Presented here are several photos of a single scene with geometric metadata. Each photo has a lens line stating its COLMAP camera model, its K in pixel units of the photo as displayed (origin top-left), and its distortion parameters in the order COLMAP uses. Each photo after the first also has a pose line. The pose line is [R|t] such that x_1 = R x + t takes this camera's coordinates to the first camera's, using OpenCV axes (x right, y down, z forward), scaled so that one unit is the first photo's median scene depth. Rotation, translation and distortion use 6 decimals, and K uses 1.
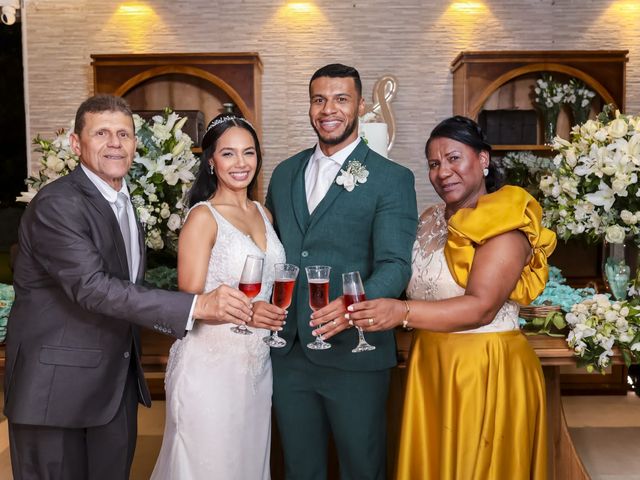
lens RADIAL K [[694.7, 0, 320.0], [0, 694.7, 240.0], [0, 0, 1]] dist [-0.025468, 0.014181]
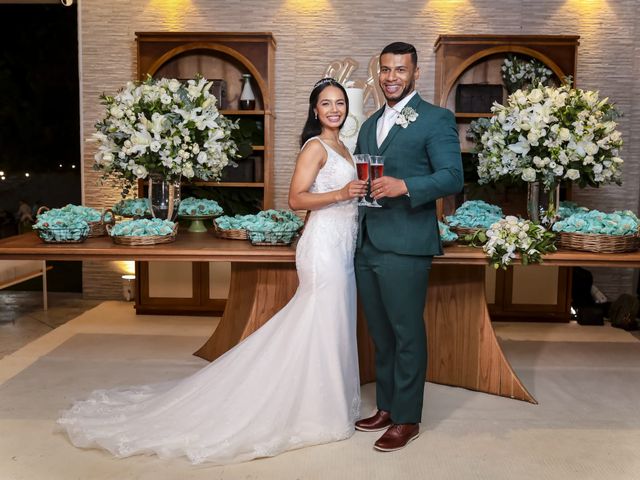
lens RADIAL K [[694.7, 0, 320.0], [0, 694.7, 240.0], [0, 0, 1]] dist [-0.025468, 0.014181]
pose [[0.999232, 0.025300, -0.029923, 0.041690], [-0.024425, 0.999273, 0.029262, 0.056649], [0.030641, -0.028508, 0.999124, -0.227086]]
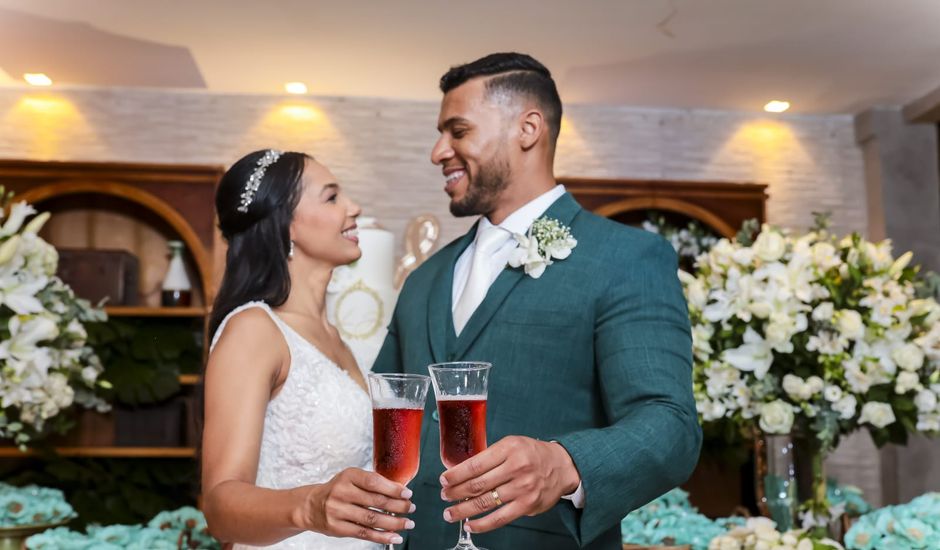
lens RADIAL K [[915.6, 0, 469.5], [0, 915.6, 310.3], [0, 0, 1]] dist [-0.040643, -0.000394]
pose [[0.994431, 0.023065, 0.102839, 0.056038], [-0.001835, 0.979400, -0.201923, 0.037463], [-0.105378, 0.200610, 0.973987, 0.165840]]
